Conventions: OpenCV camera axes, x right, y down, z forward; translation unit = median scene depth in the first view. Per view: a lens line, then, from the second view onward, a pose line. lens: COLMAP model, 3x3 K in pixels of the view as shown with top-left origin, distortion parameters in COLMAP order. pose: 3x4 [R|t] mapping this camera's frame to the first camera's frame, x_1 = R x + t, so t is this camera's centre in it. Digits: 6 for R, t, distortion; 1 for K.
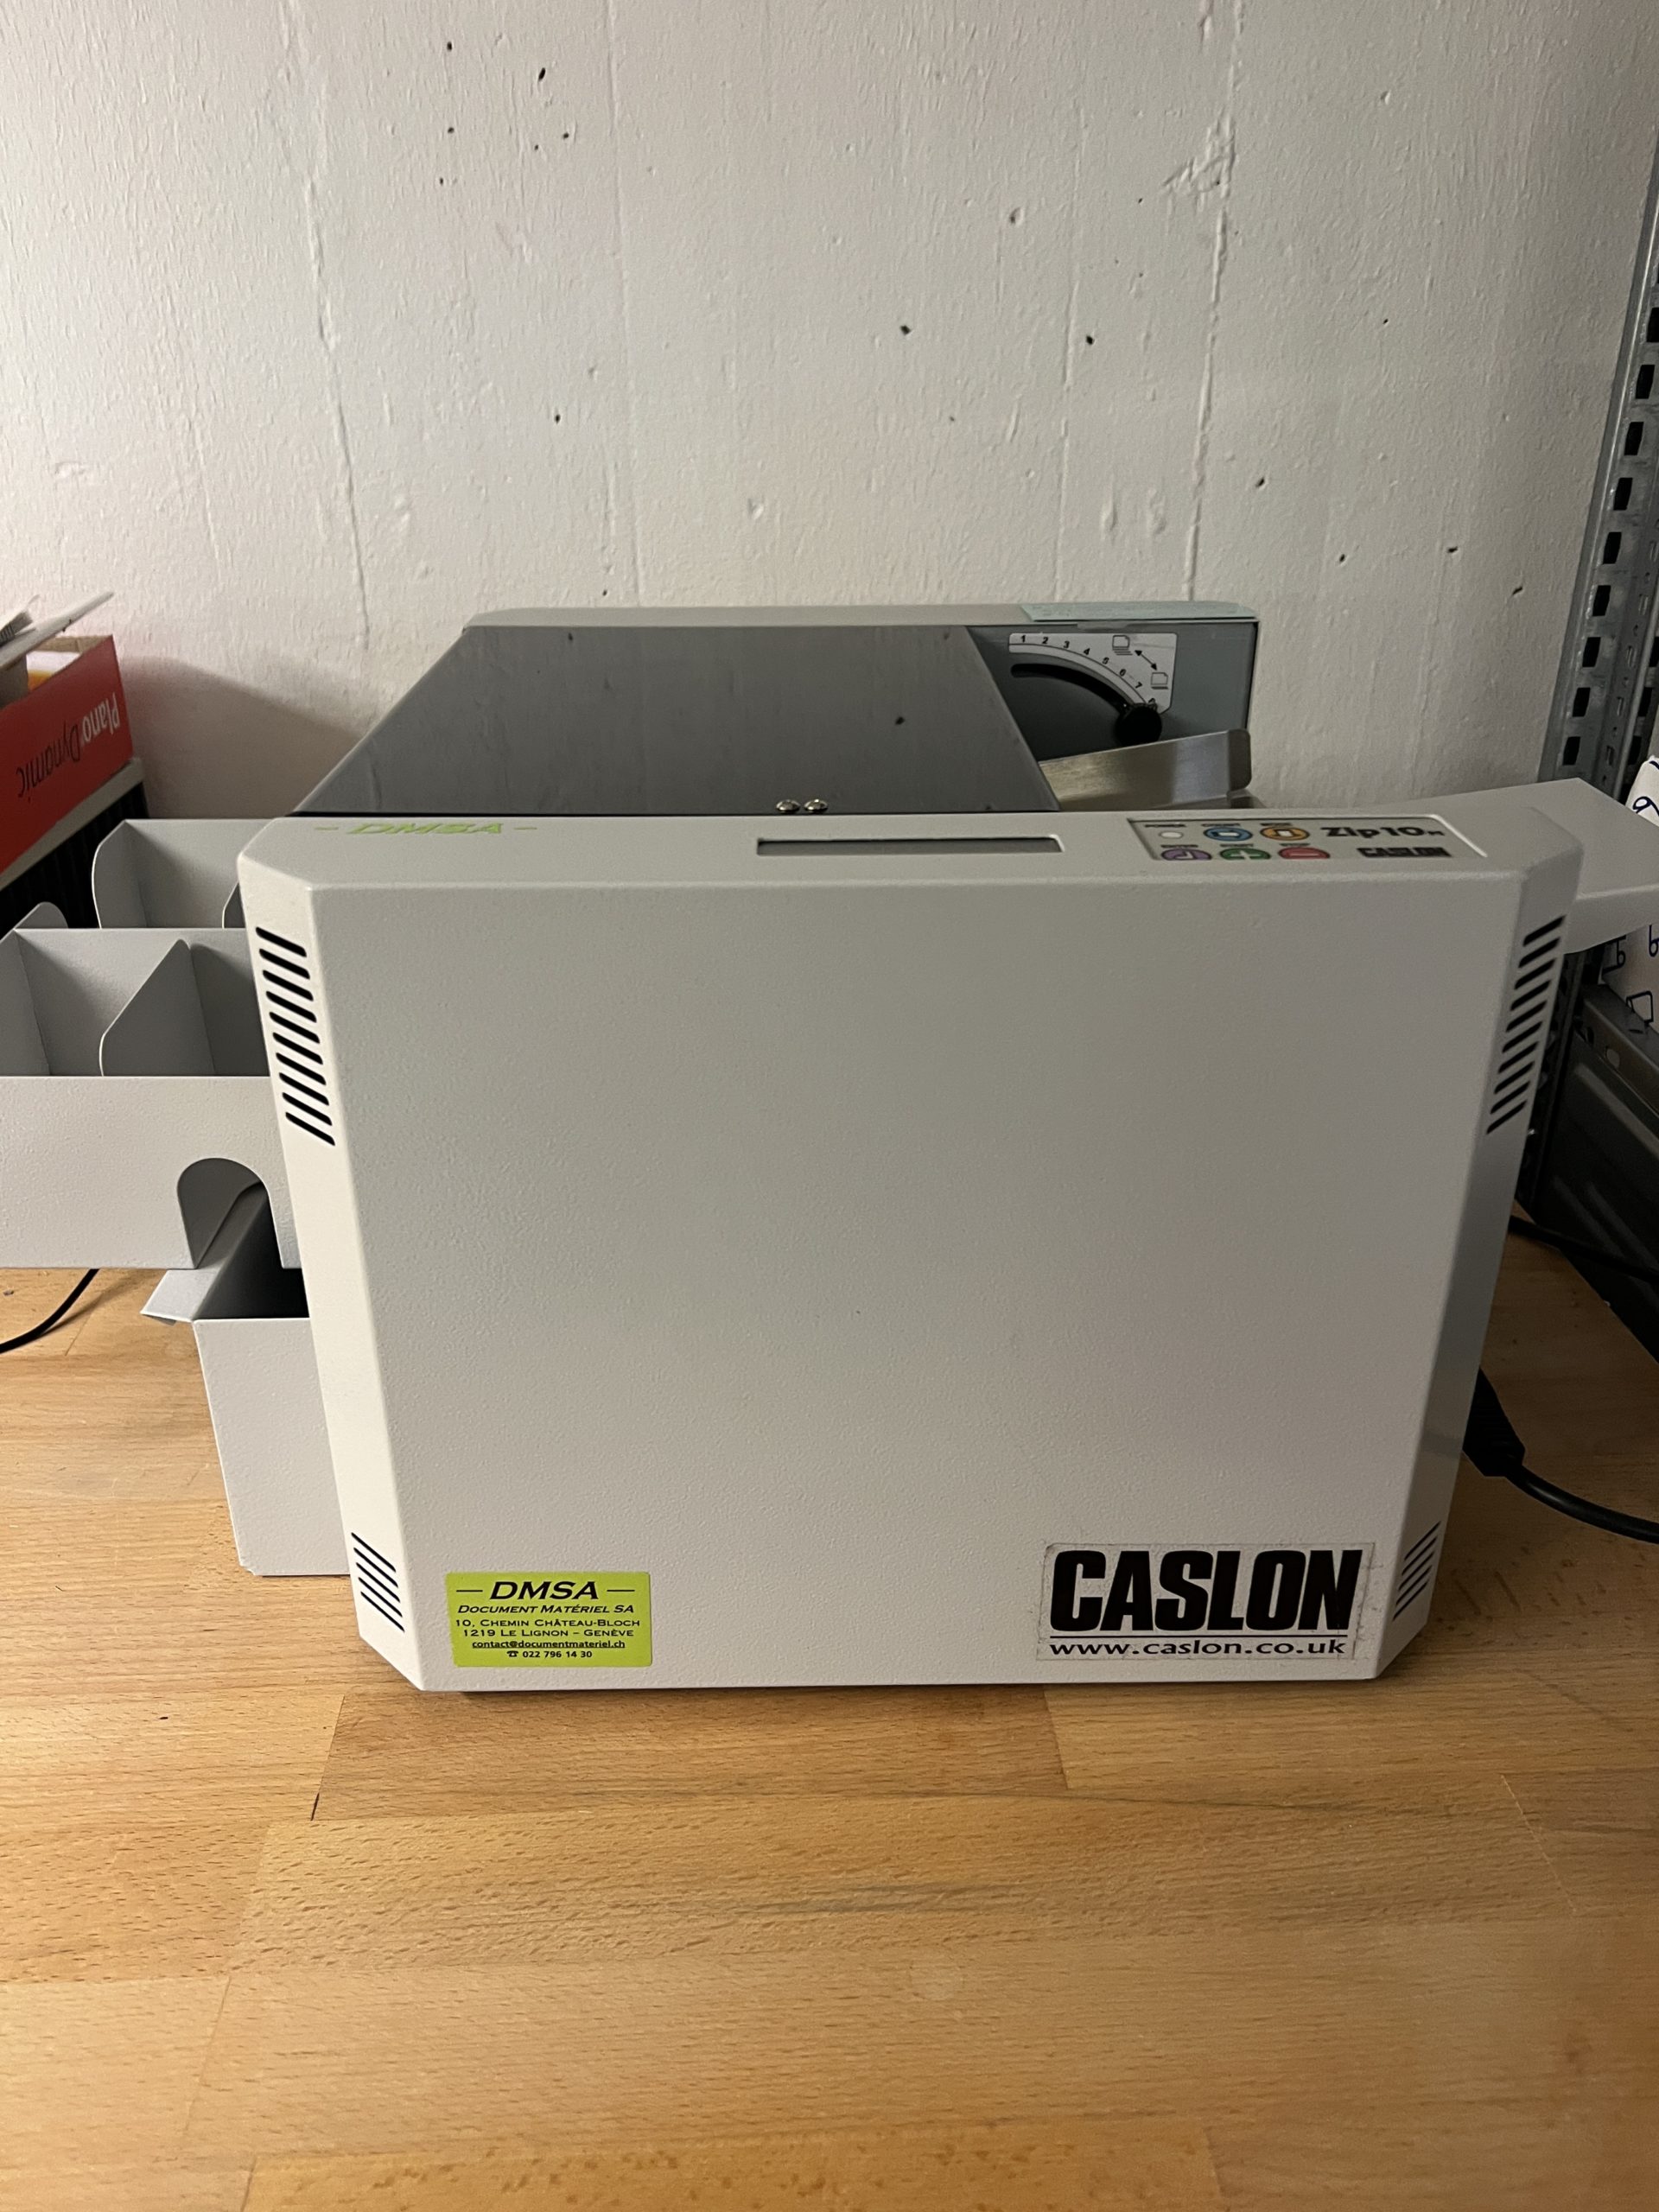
lens RADIAL K [[1685.0, 0, 808.1], [0, 1685.0, 1092.7], [0, 0, 1]] dist [0.026629, -0.035509]
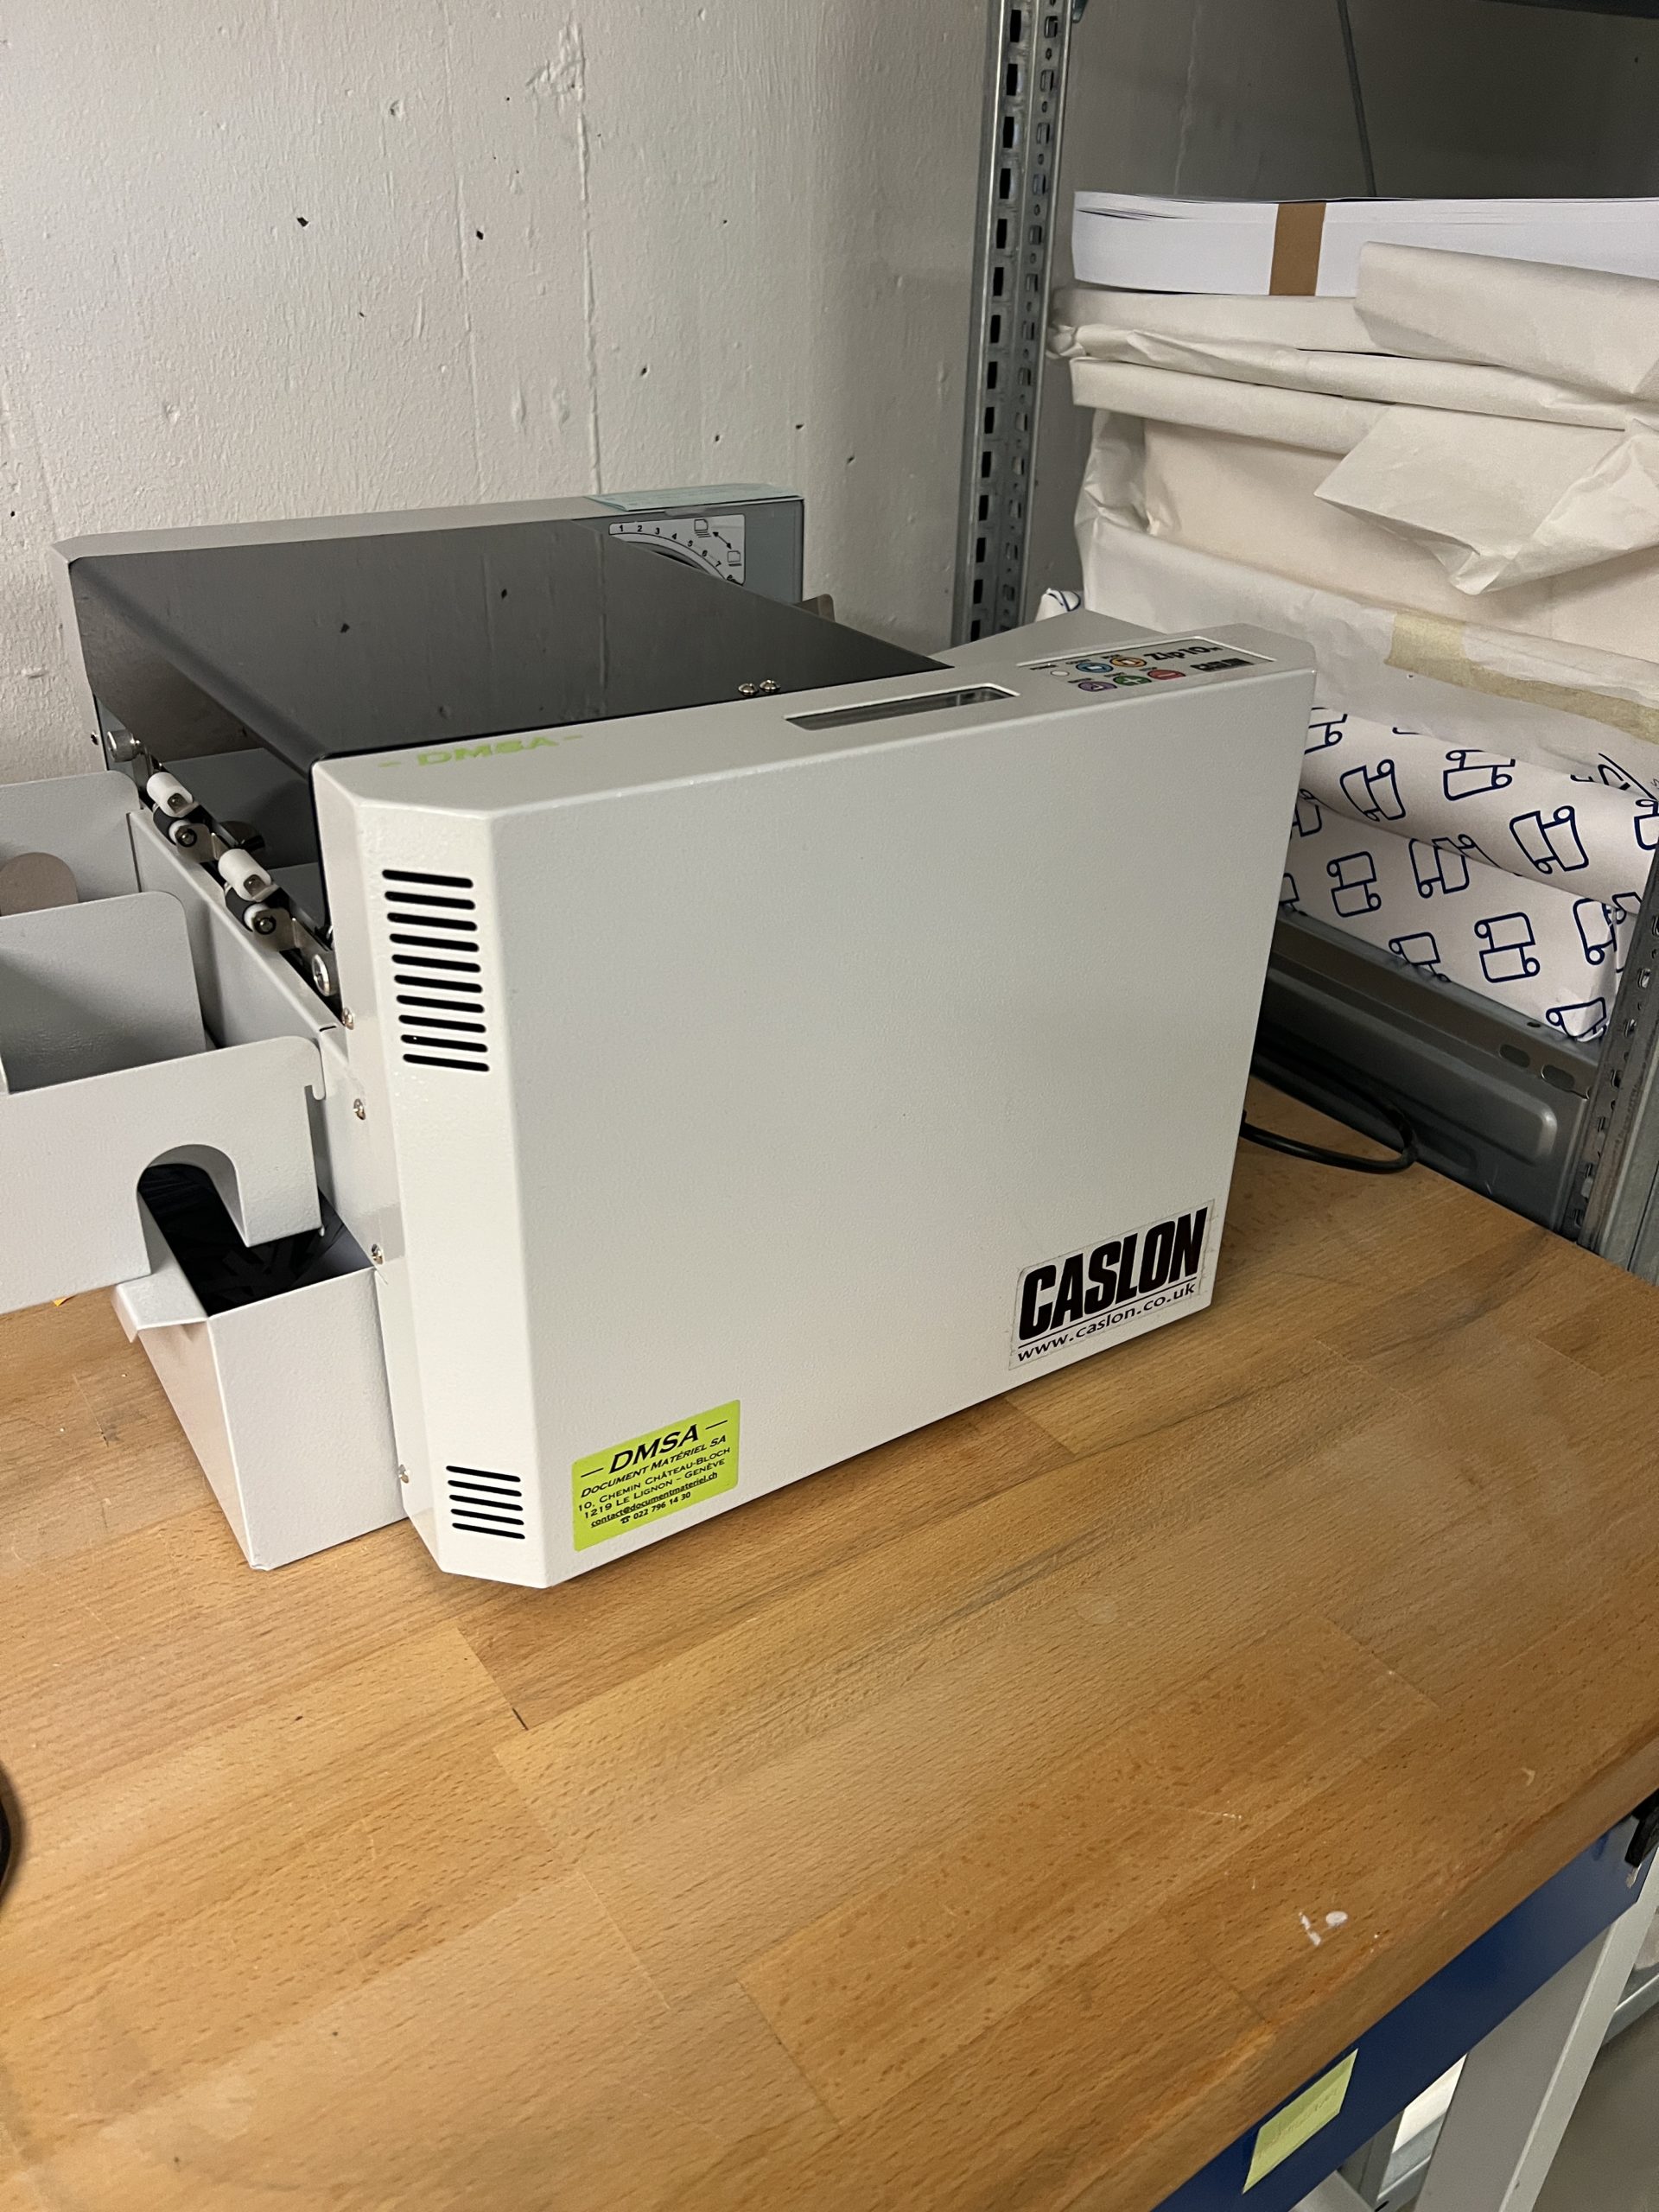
lens RADIAL K [[1685.0, 0, 815.5], [0, 1685.0, 1062.6], [0, 0, 1]] dist [0.026629, -0.035509]
pose [[0.843640, -0.226642, 0.486729, -0.530317], [0.202707, 0.973898, 0.102140, -0.032517], [-0.497174, 0.012494, 0.867561, 0.015786]]
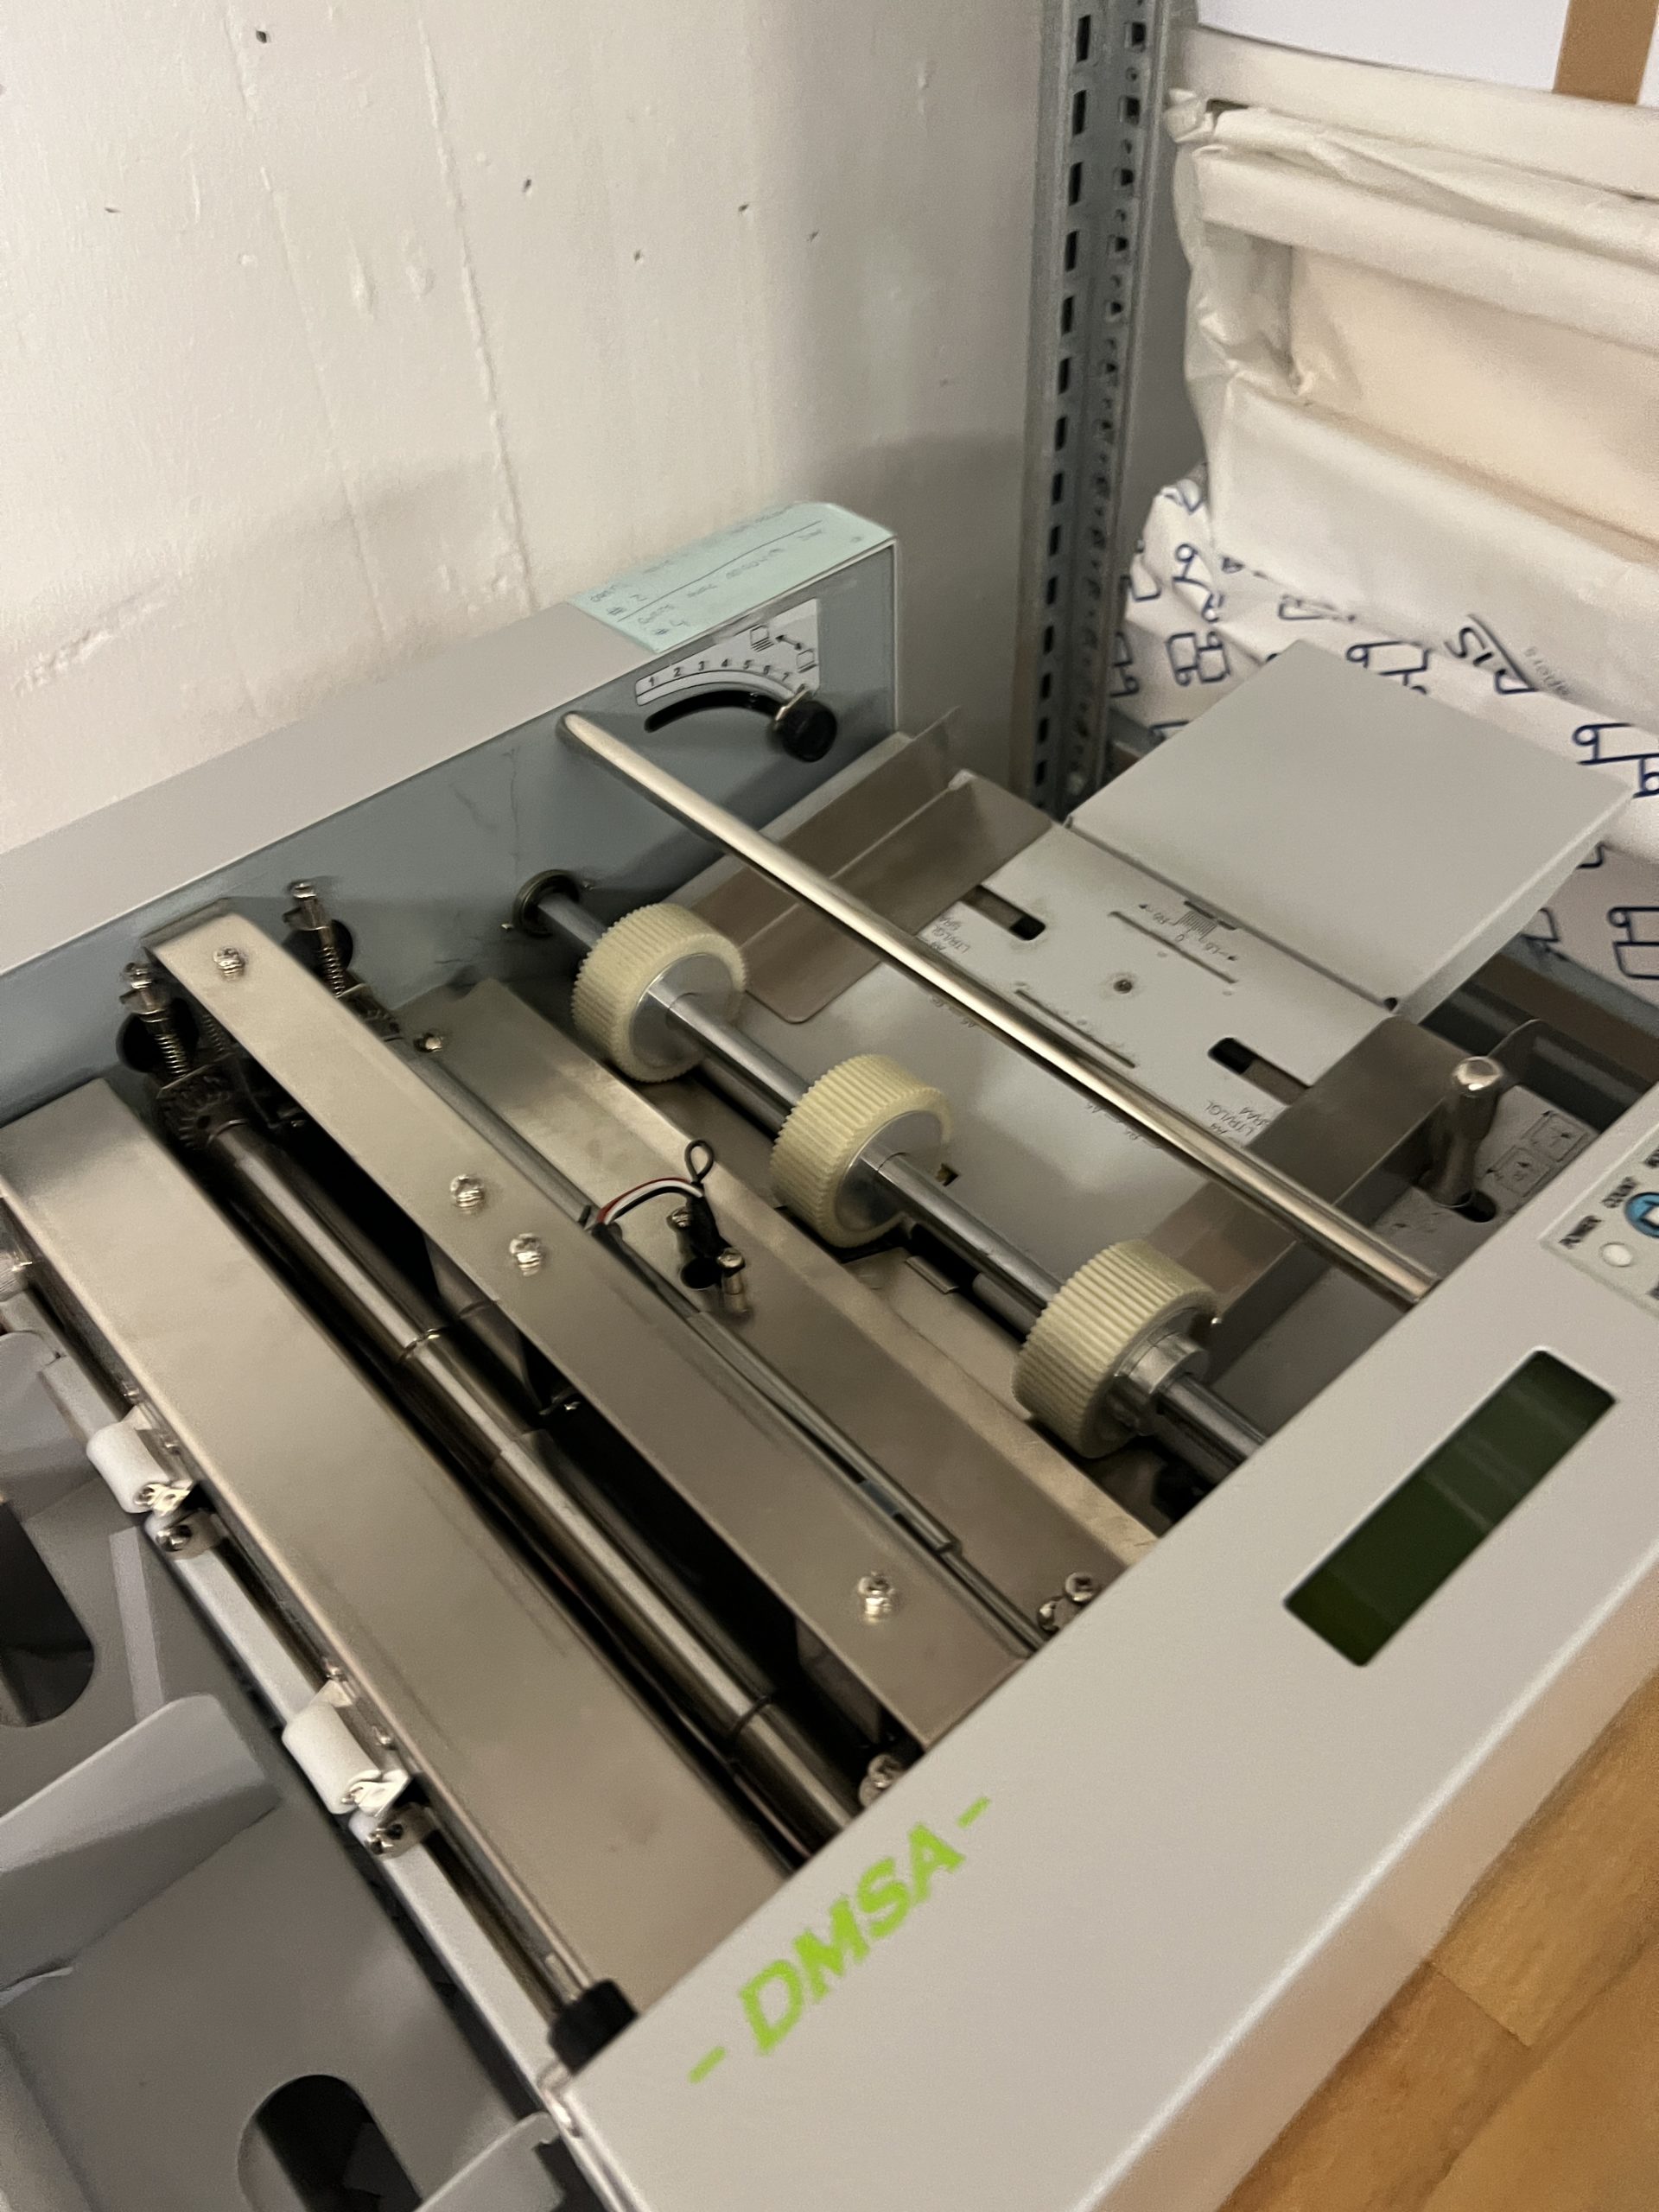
lens RADIAL K [[1685.0, 0, 789.9], [0, 1685.0, 1095.9], [0, 0, 1]] dist [0.026629, -0.035509]
pose [[0.760041, -0.485714, 0.431764, -0.308593], [0.319307, 0.857758, 0.402857, -0.554735], [-0.566022, -0.168322, 0.807023, 0.540488]]
